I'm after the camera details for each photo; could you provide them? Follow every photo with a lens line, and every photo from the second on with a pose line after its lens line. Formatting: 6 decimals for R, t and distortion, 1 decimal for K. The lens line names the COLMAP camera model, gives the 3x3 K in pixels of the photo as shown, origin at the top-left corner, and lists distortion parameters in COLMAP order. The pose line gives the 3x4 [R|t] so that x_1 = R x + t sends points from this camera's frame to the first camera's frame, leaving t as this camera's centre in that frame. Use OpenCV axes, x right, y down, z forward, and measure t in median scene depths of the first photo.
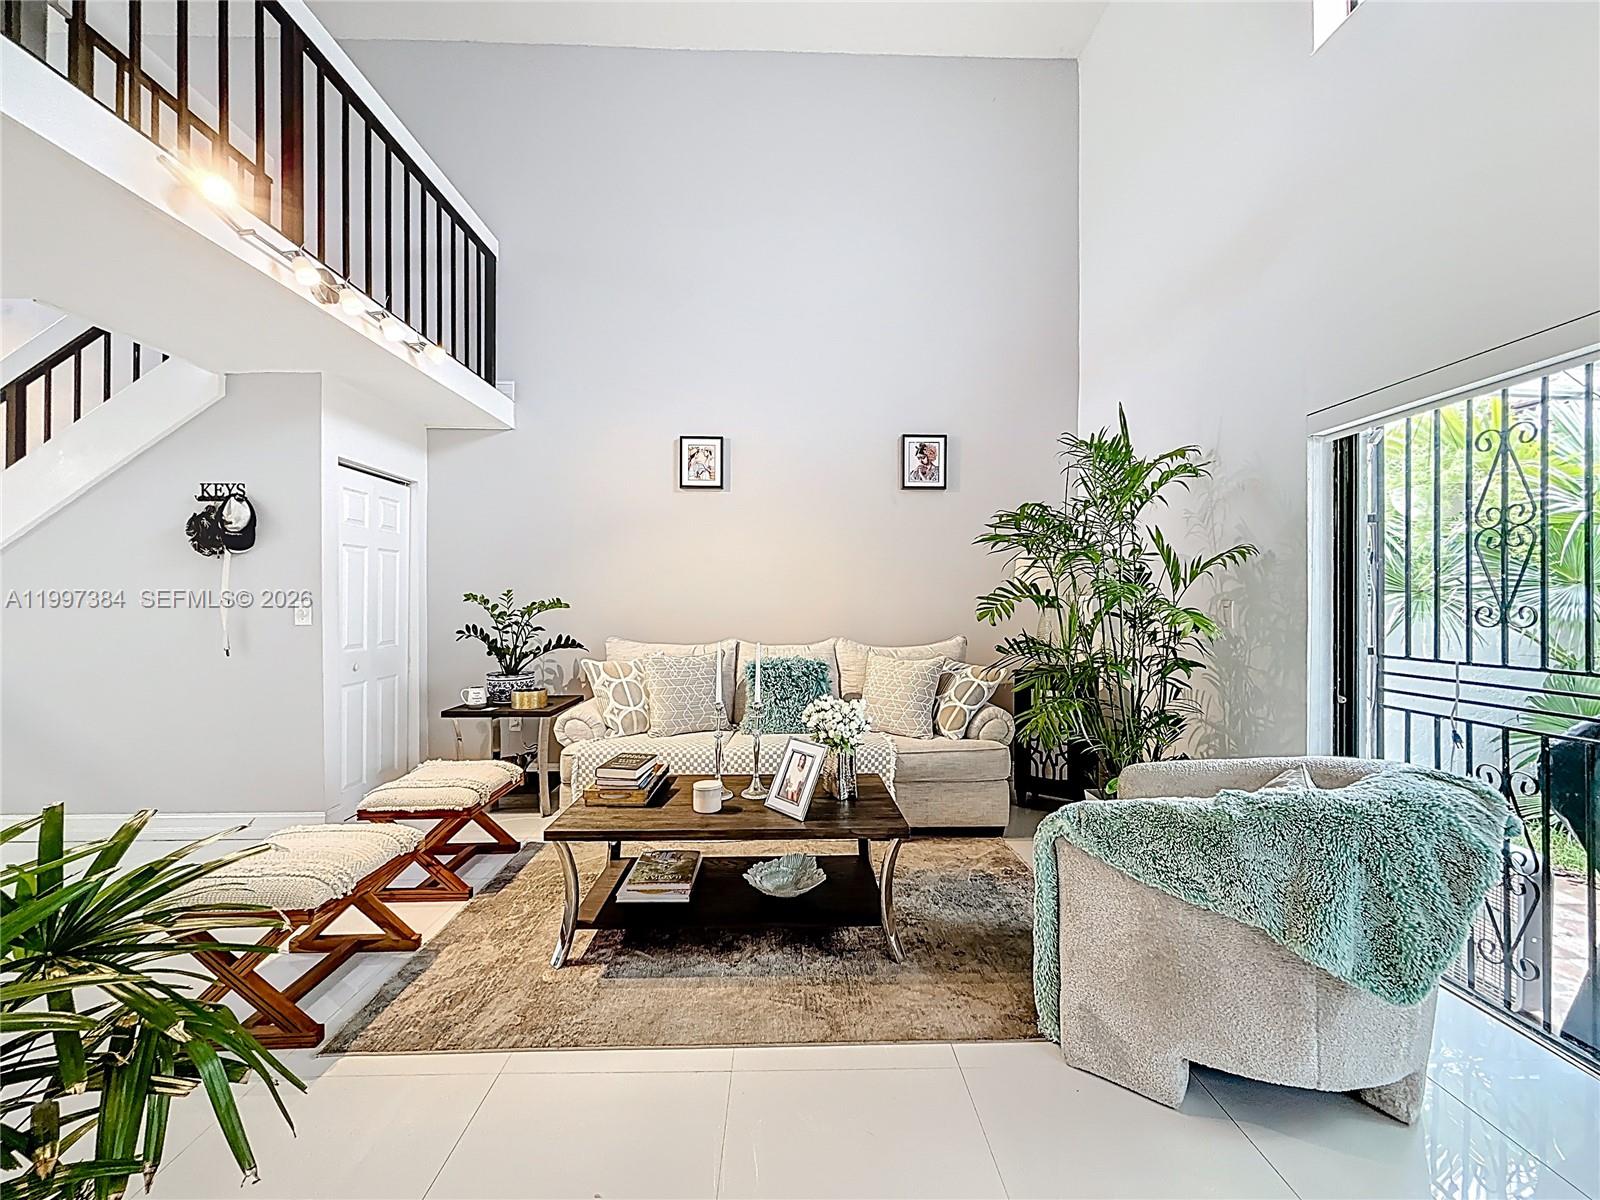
lens RADIAL K [[647.5, 0, 801.7], [0, 647.5, 603.5], [0, 0, 1]] dist [-0.002314, -0.000234]
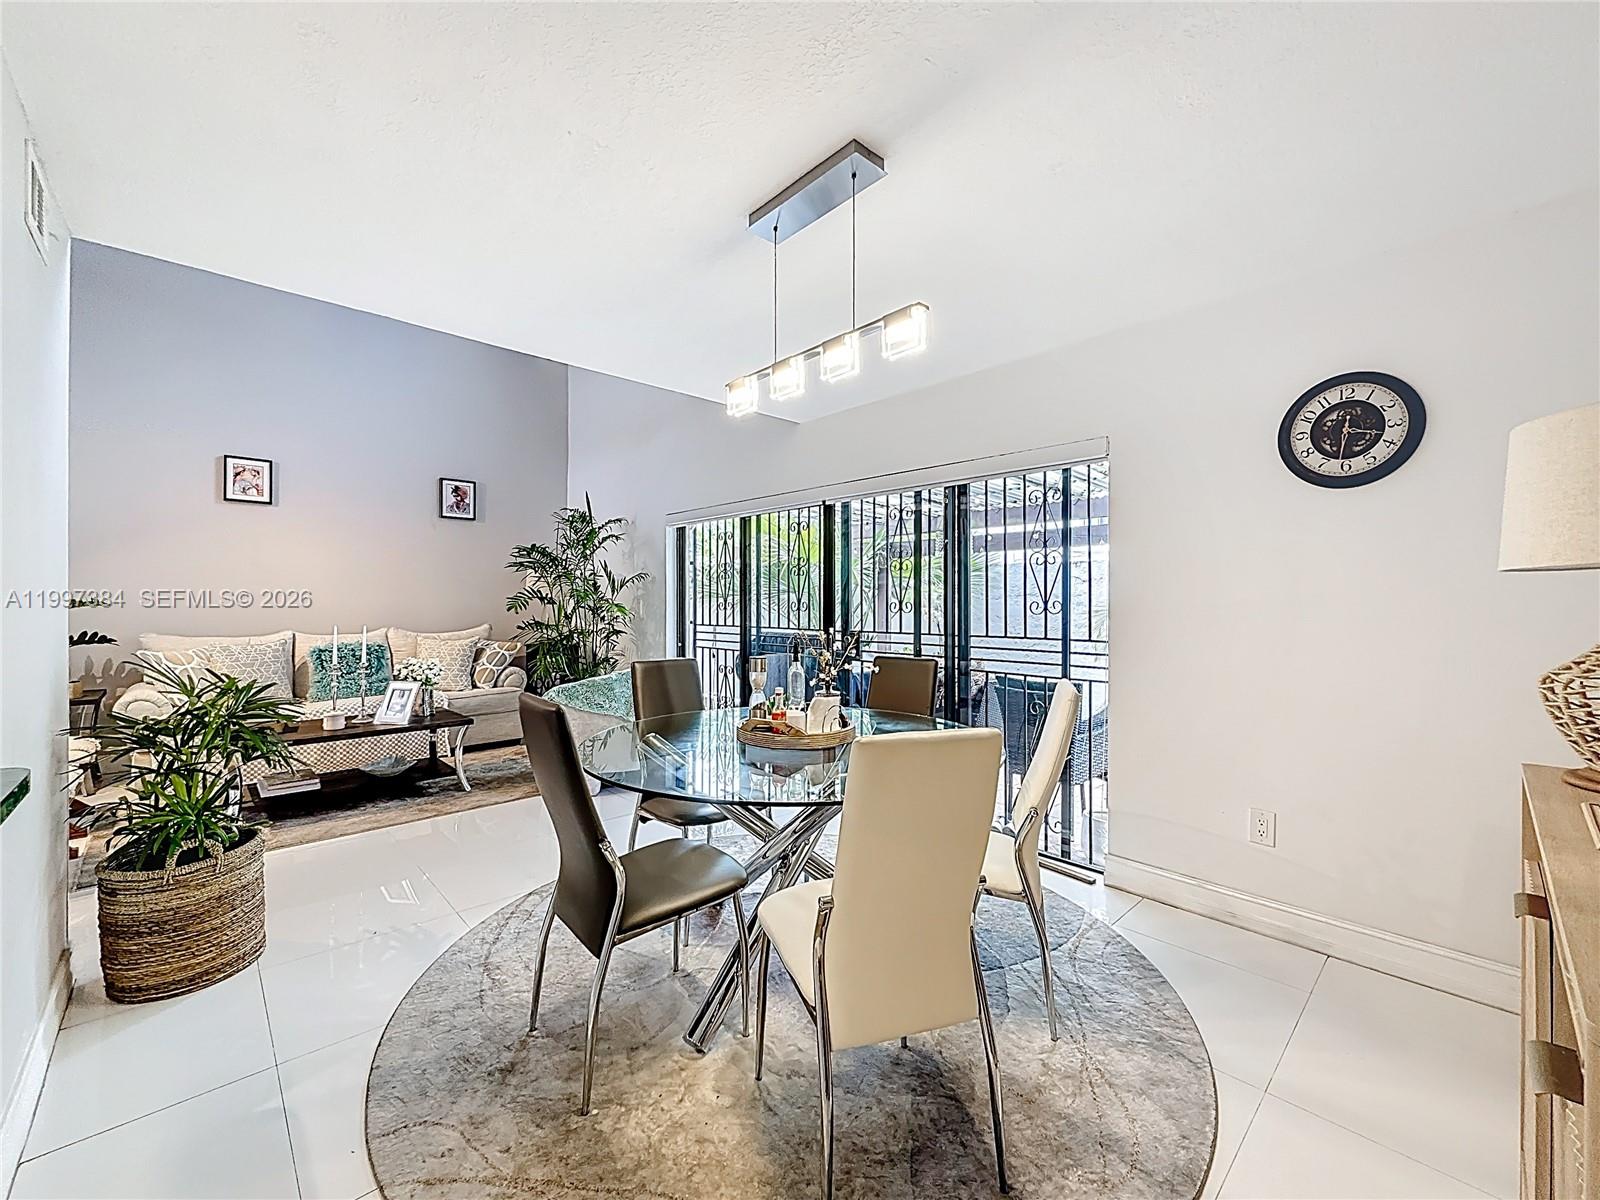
lens RADIAL K [[647.5, 0, 801.7], [0, 647.5, 603.5], [0, 0, 1]] dist [-0.002314, -0.000234]
pose [[0.743890, -0.002520, 0.668298, -0.295057], [0.000928, 0.999996, 0.002738, 0.001720], [-0.668302, -0.001417, 0.743889, -0.811510]]
